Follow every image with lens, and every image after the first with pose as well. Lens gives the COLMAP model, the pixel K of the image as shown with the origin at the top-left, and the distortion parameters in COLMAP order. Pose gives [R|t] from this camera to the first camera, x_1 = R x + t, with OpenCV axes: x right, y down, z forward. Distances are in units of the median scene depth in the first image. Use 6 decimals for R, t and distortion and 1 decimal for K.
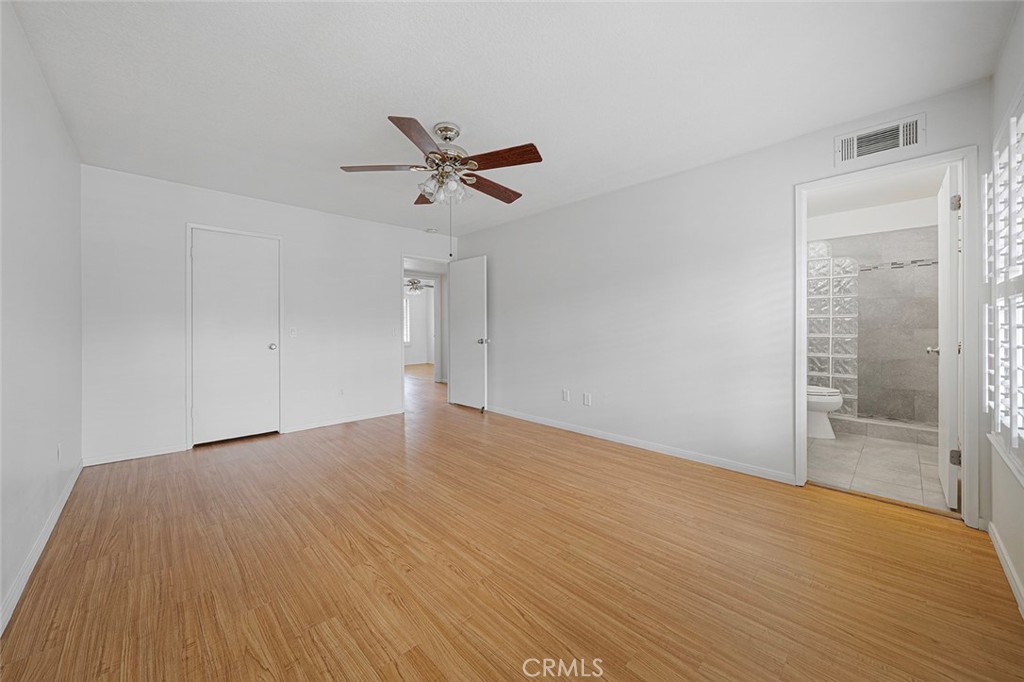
lens RADIAL K [[372.1, 0, 513.5], [0, 372.1, 331.5], [0, 0, 1]] dist [-0.004252, -0.000250]
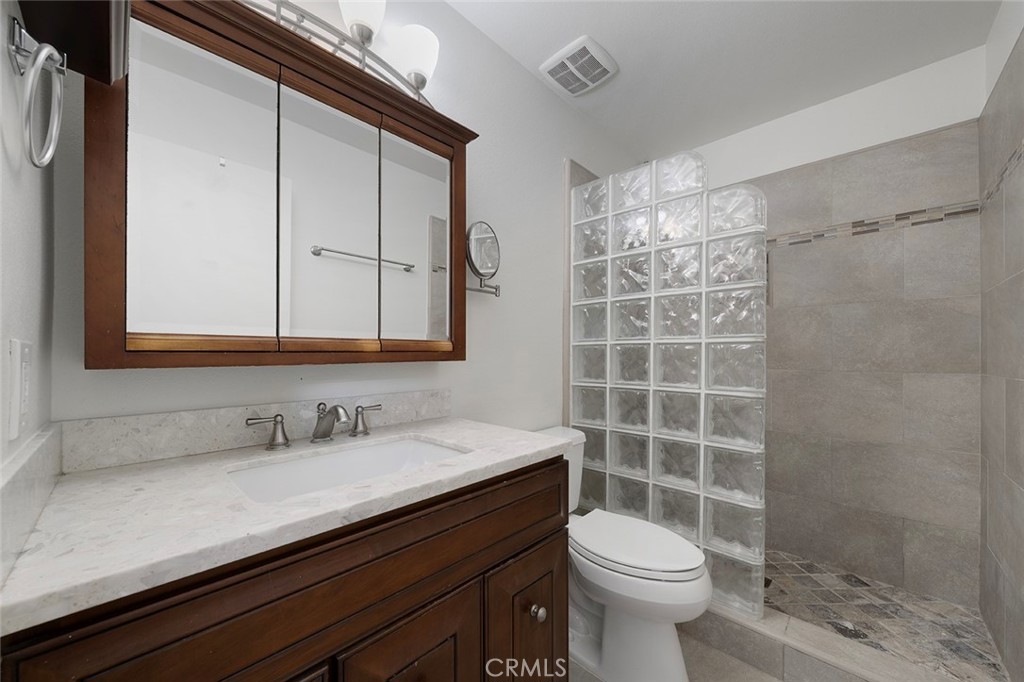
lens RADIAL K [[372.1, 0, 509.7], [0, 372.1, 351.2], [0, 0, 1]] dist [-0.004252, -0.000250]
pose [[0.998394, 0.016777, 0.054115, 0.613103], [-0.015684, 0.999666, -0.020555, -0.016526], [-0.054442, 0.019673, 0.998323, 0.605165]]
